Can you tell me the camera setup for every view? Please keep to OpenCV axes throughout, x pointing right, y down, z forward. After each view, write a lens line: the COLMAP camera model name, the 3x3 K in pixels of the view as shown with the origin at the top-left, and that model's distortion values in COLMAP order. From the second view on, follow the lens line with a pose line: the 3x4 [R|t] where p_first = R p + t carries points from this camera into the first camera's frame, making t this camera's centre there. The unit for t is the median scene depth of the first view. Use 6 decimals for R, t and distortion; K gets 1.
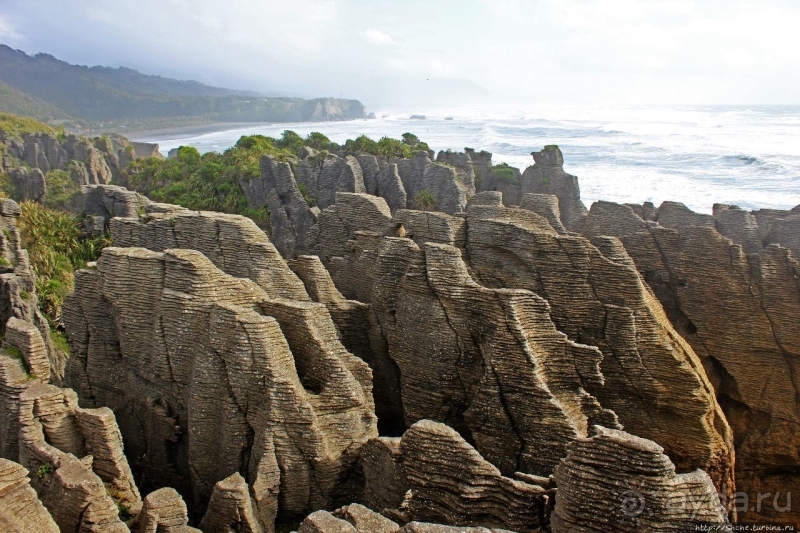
lens RADIAL K [[663.2, 0, 400.0], [0, 663.2, 266.5], [0, 0, 1]] dist [-0.164202, 0.148802]
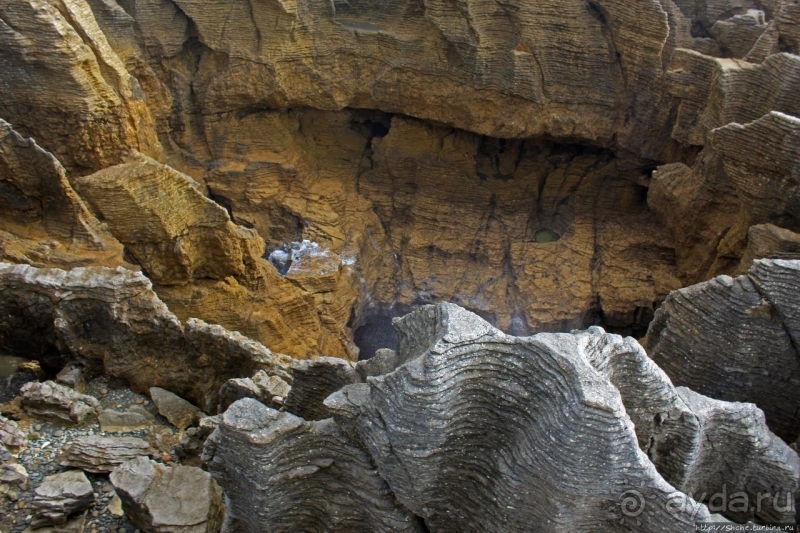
lens RADIAL K [[663.2, 0, 400.0], [0, 663.2, 266.5], [0, 0, 1]] dist [-0.164202, 0.148802]
pose [[0.945578, -0.181988, 0.269747, 0.184739], [0.022219, 0.863156, 0.504449, 0.006348], [-0.324637, -0.471002, 0.820224, -0.020563]]
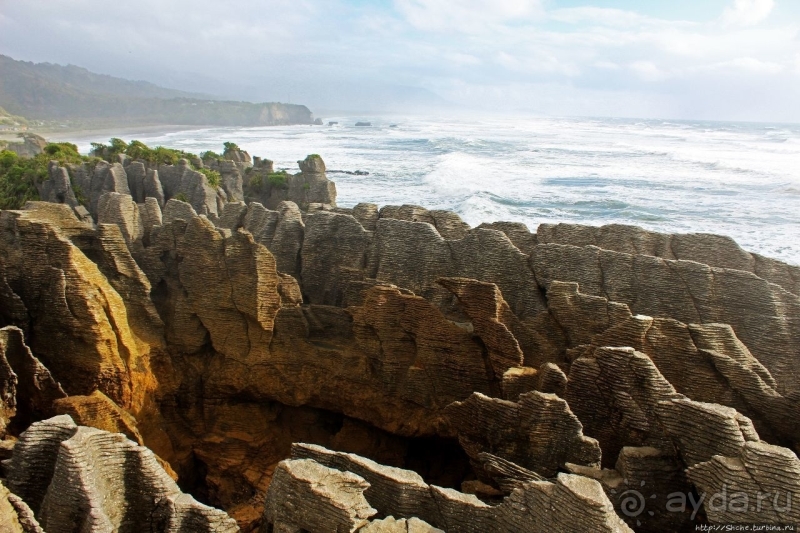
lens RADIAL K [[663.2, 0, 400.0], [0, 663.2, 266.5], [0, 0, 1]] dist [-0.164202, 0.148802]
pose [[0.997675, 0.013831, 0.066732, 0.314579], [-0.013203, 0.999864, -0.009848, 0.018685], [-0.066859, 0.008944, 0.997722, -0.153062]]
